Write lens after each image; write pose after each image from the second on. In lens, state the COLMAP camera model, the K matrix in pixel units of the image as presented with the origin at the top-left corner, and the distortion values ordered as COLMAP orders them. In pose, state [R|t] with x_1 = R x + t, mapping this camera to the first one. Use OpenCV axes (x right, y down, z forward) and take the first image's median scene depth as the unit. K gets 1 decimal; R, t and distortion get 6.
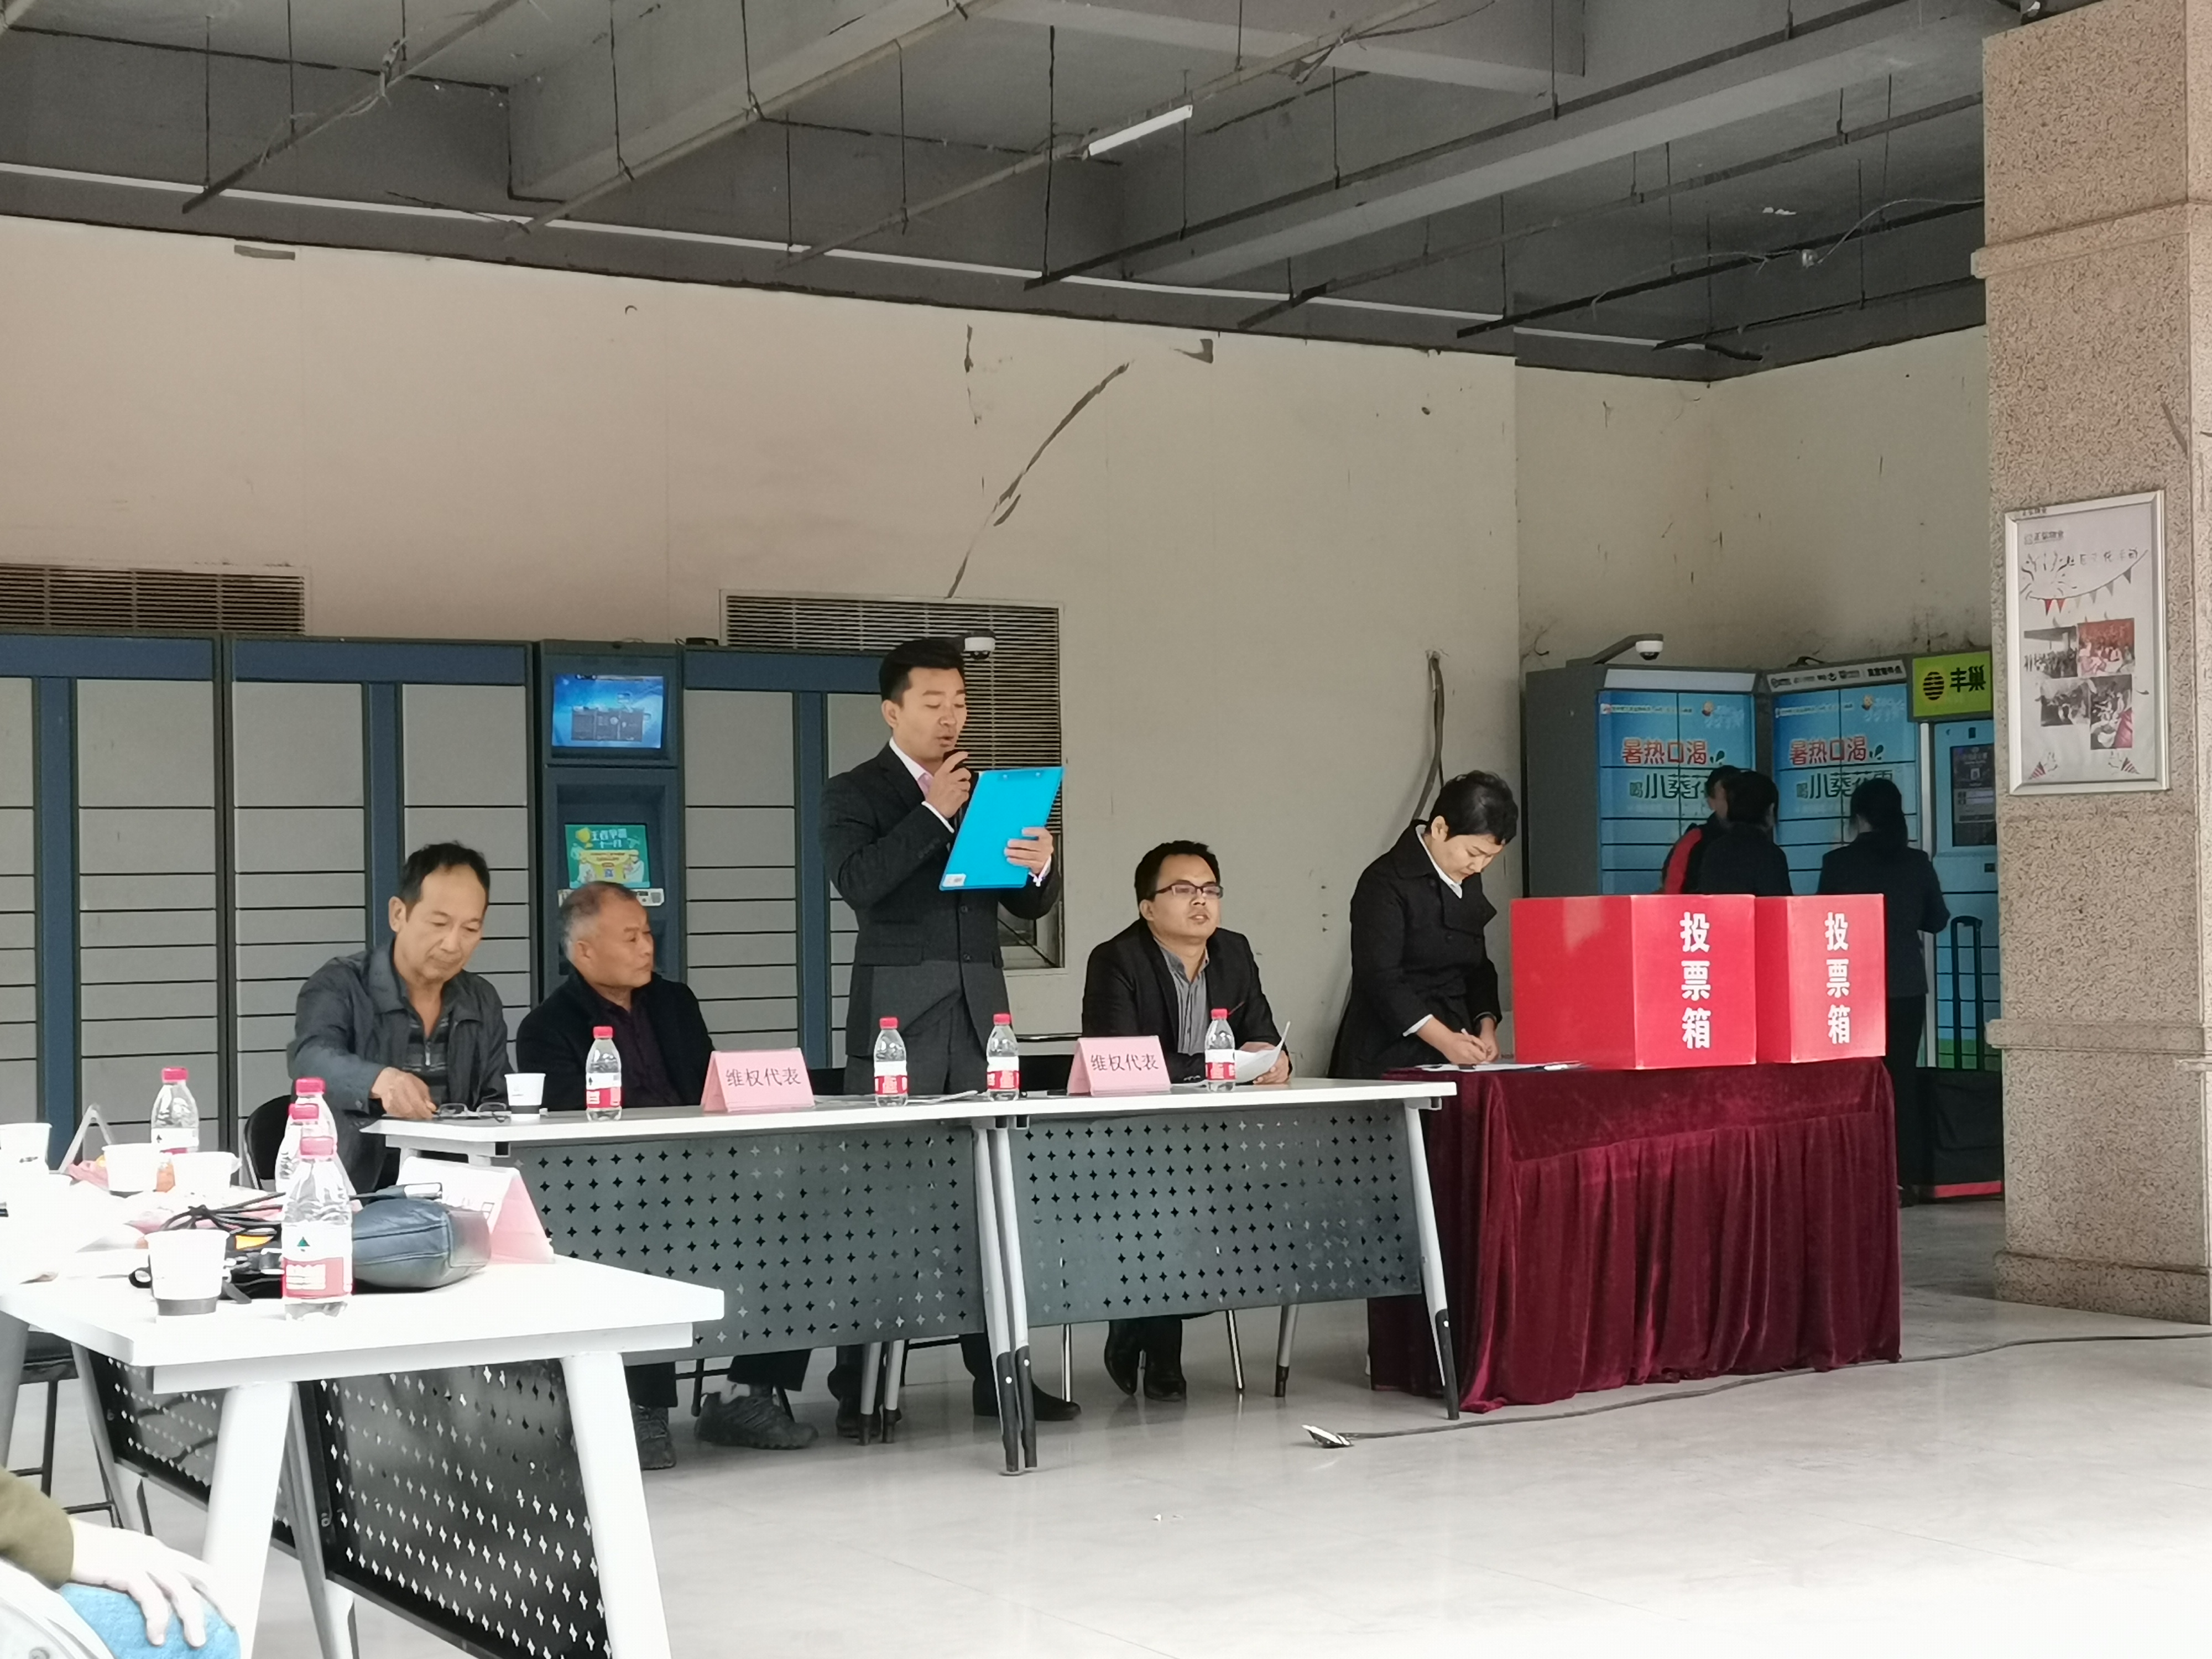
lens RADIAL K [[3355.7, 0, 1106.0], [0, 3355.7, 829.5], [0, 0, 1]] dist [0.092658, 0.048307]
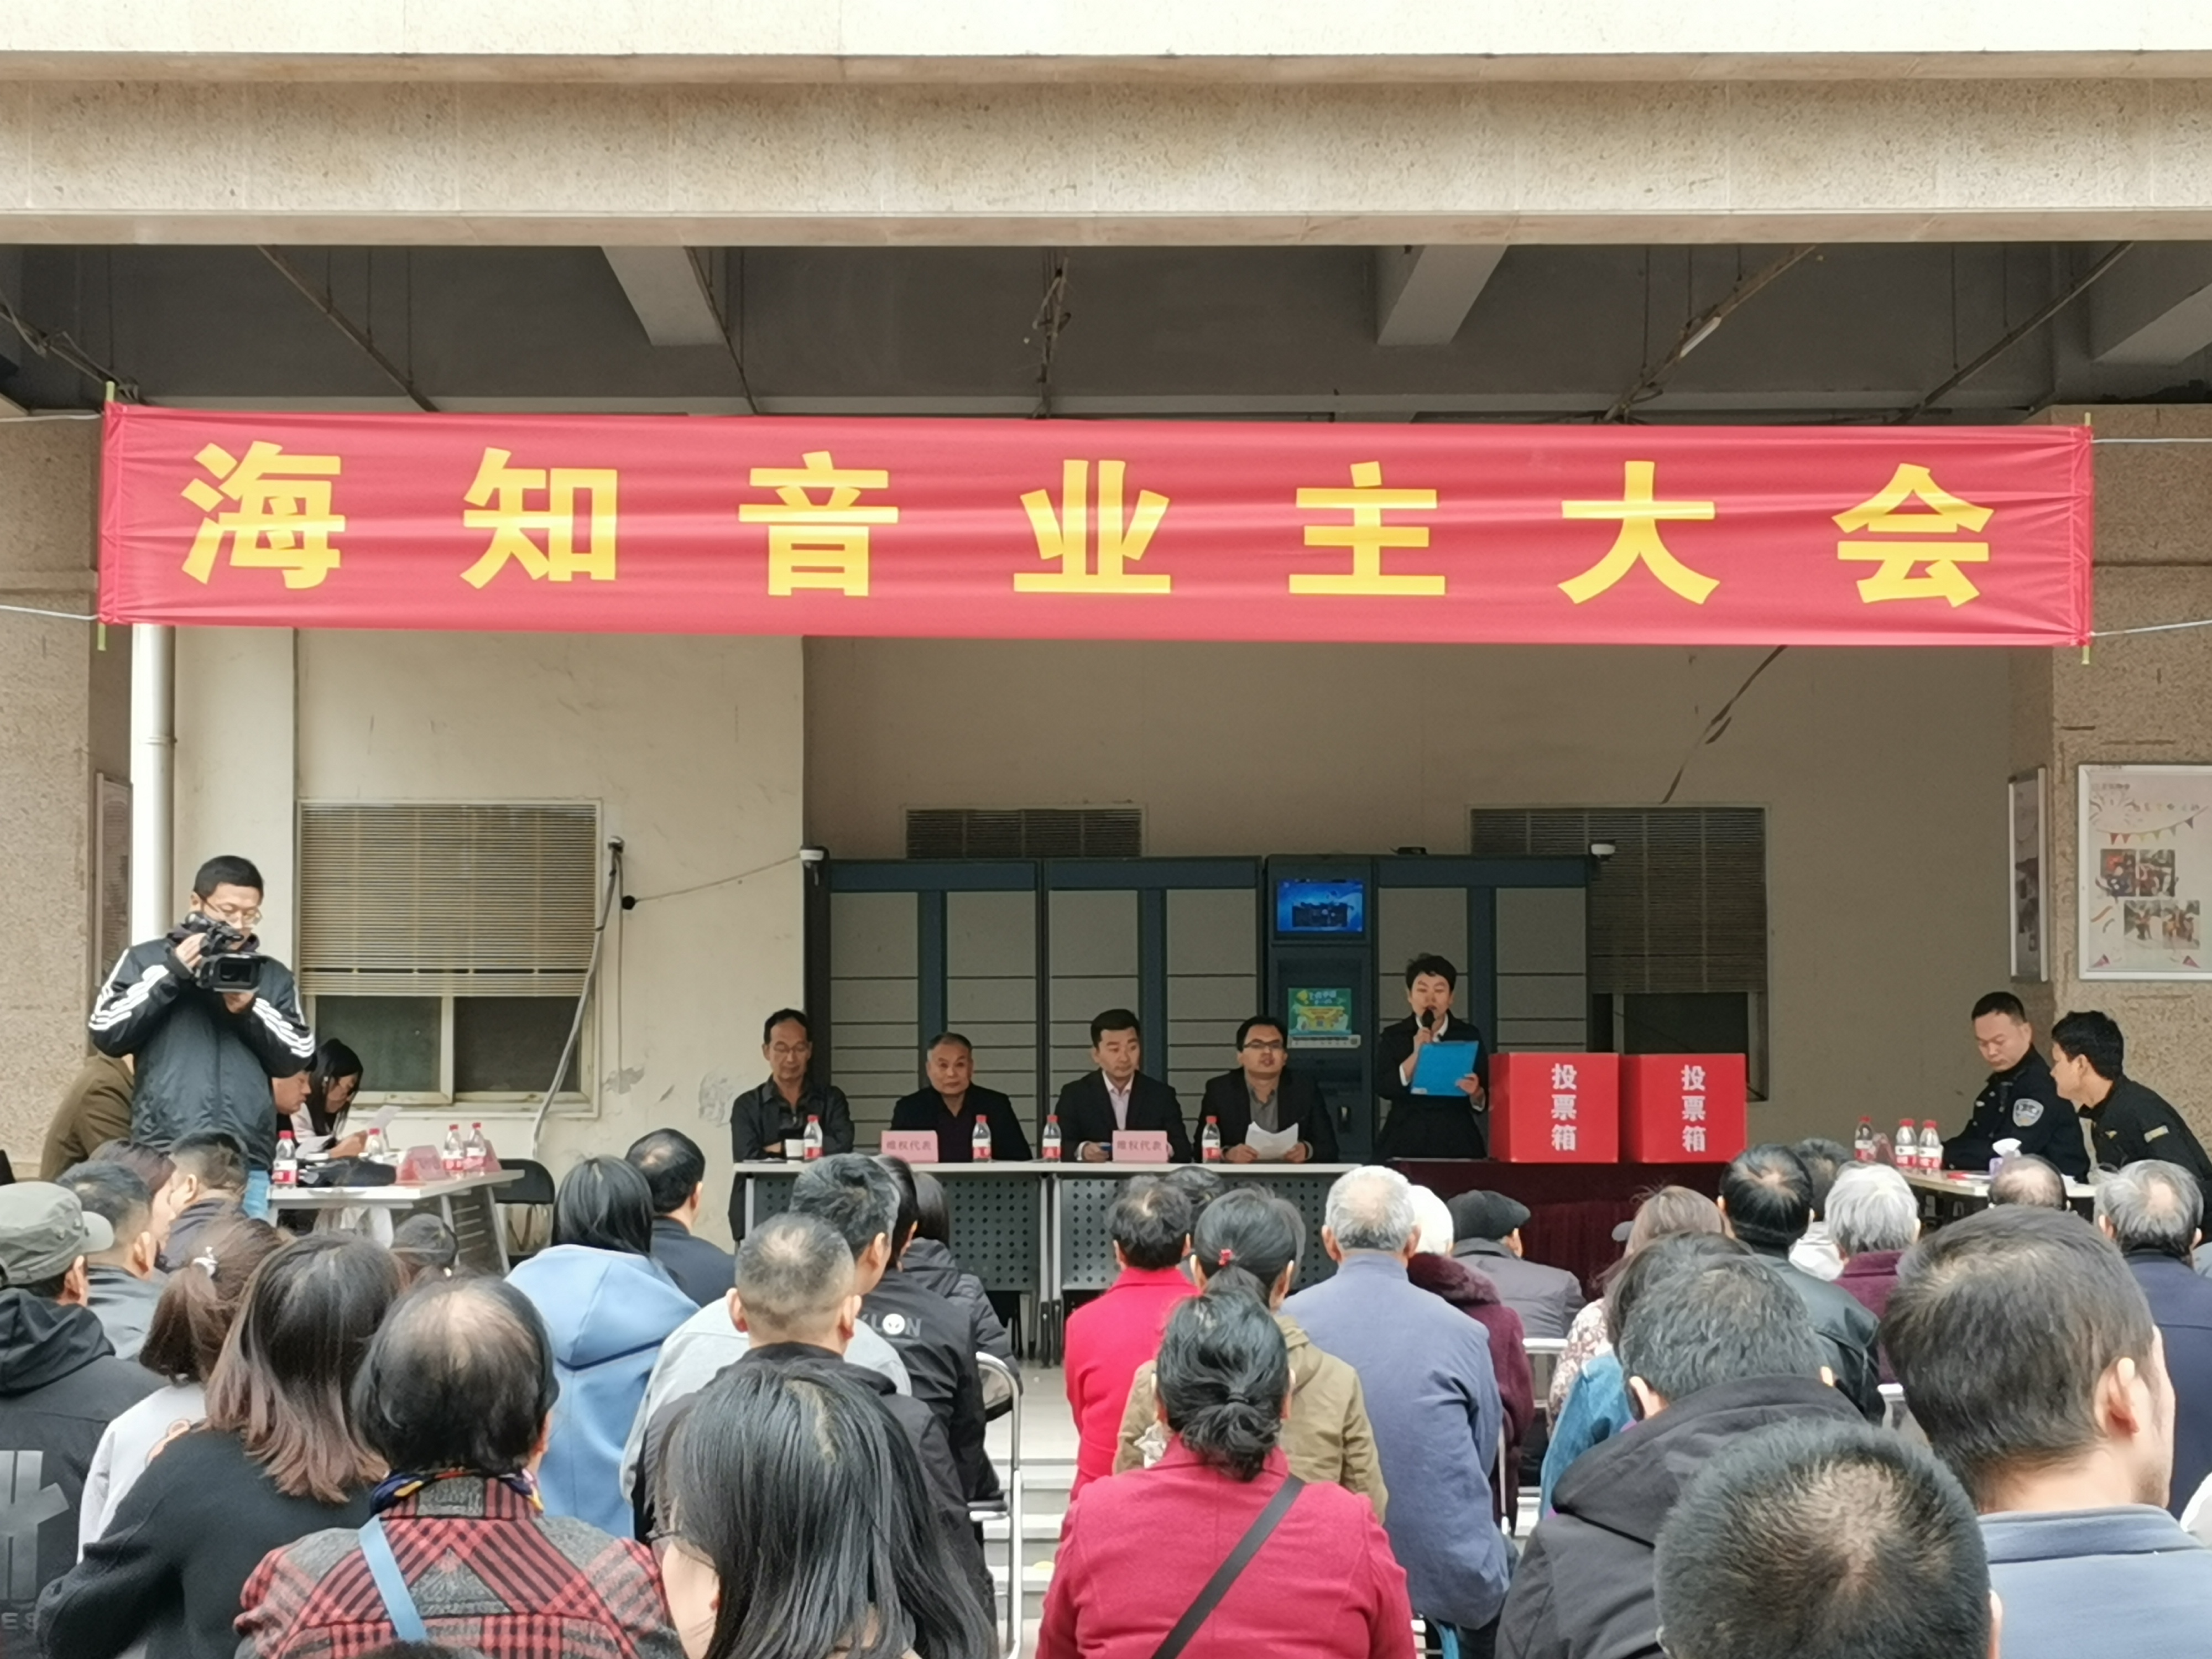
lens RADIAL K [[4384.5, 0, 1106.0], [0, 4384.5, 829.5], [0, 0, 1]] dist [0.023751, 0.063189]
pose [[0.858187, -0.013849, -0.513151, 0.702747], [0.002975, 0.999753, -0.022006, -0.027187], [0.513329, 0.017359, 0.858016, -0.586606]]
